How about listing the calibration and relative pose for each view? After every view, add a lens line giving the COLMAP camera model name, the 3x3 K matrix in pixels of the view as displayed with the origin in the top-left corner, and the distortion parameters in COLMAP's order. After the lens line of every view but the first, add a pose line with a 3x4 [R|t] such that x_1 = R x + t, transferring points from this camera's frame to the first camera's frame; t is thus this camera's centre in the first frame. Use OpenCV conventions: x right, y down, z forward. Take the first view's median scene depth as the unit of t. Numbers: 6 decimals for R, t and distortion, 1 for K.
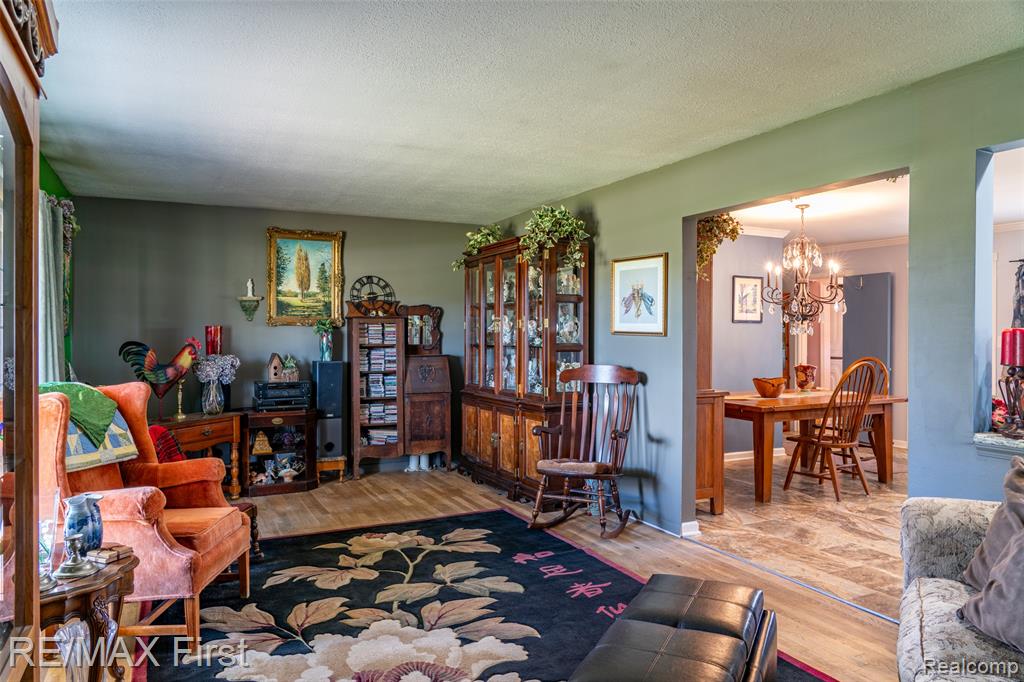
lens RADIAL K [[696.0, 0, 512.2], [0, 696.0, 337.2], [0, 0, 1]] dist [-0.028264, 0.018760]
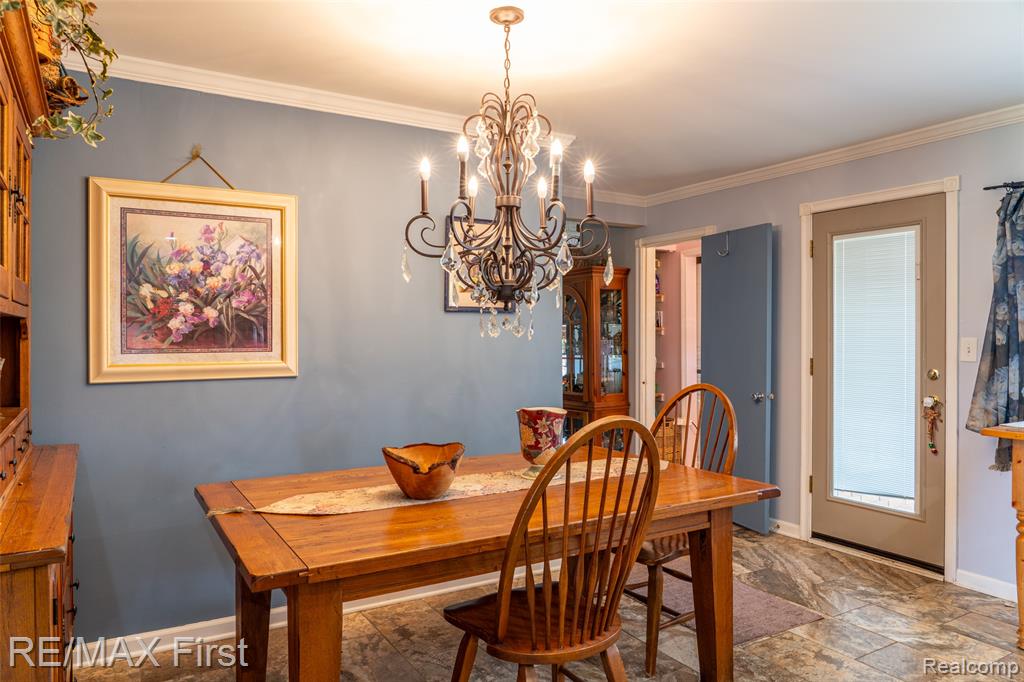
lens RADIAL K [[696.0, 0, 512.2], [0, 696.0, 337.2], [0, 0, 1]] dist [-0.028264, 0.018760]
pose [[0.997563, -0.003027, 0.069700, 0.378996], [0.003034, 0.999995, 0.000004, -0.003214], [-0.069700, 0.000208, 0.997568, 0.577310]]
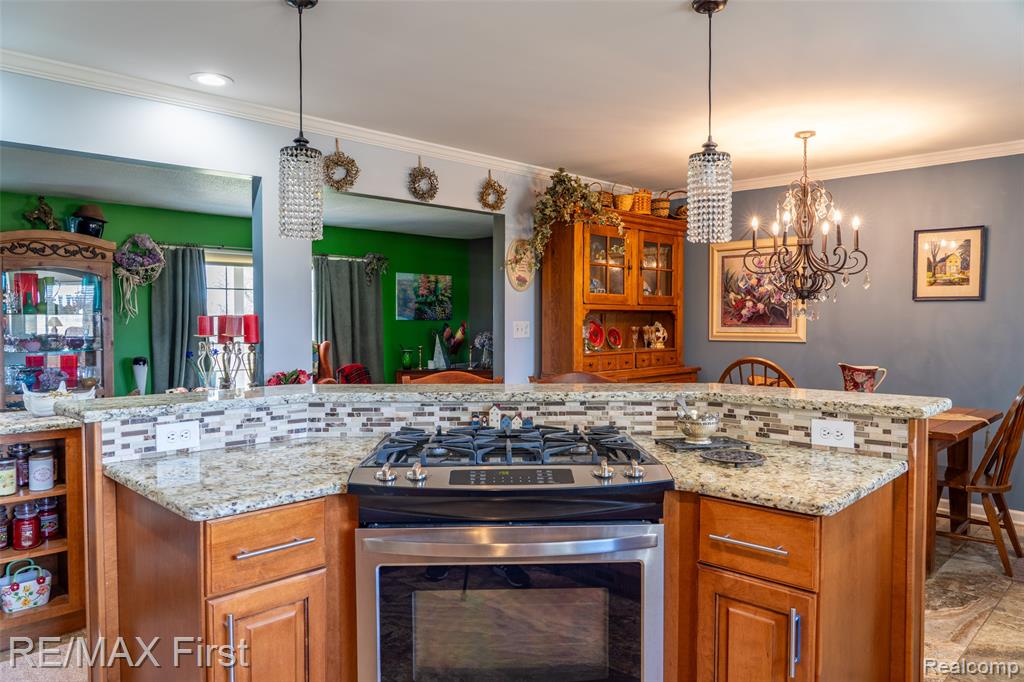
lens RADIAL K [[696.0, 0, 512.2], [0, 696.0, 337.2], [0, 0, 1]] dist [-0.028264, 0.018760]
pose [[0.312062, 0.024404, -0.949748, 0.952706], [-0.003144, 0.999691, 0.024654, -0.001468], [0.950057, -0.004707, 0.312042, 0.483474]]
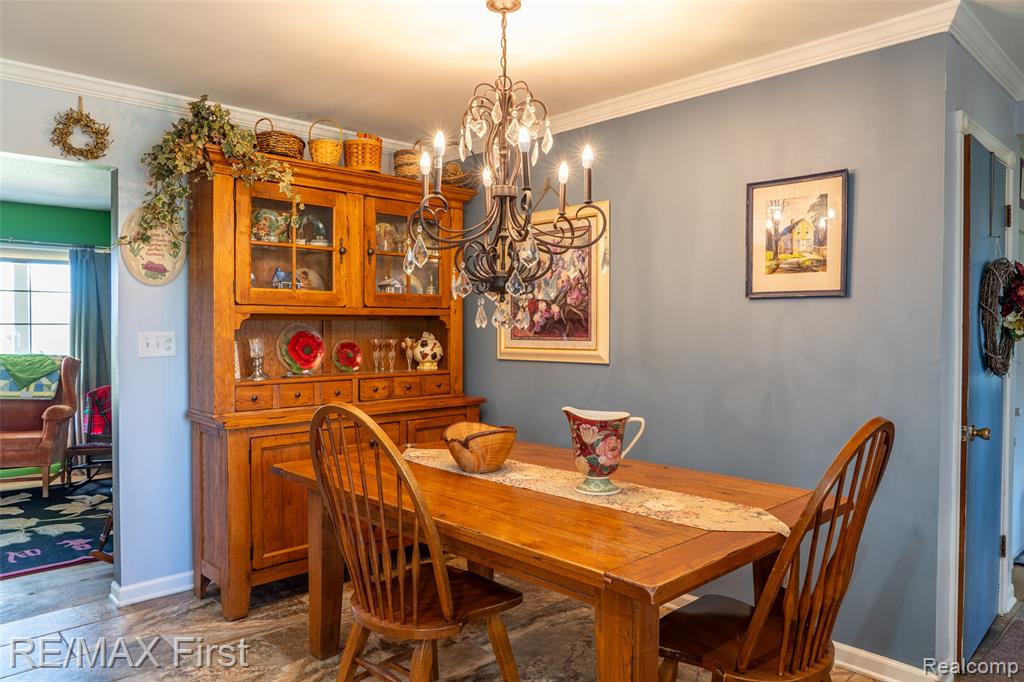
lens RADIAL K [[696.0, 0, 512.2], [0, 696.0, 337.2], [0, 0, 1]] dist [-0.028264, 0.018760]
pose [[0.288793, 0.012631, -0.957308, 0.769134], [-0.003827, 0.999920, 0.012038, -0.003150], [0.957384, 0.000187, 0.288818, 0.855501]]
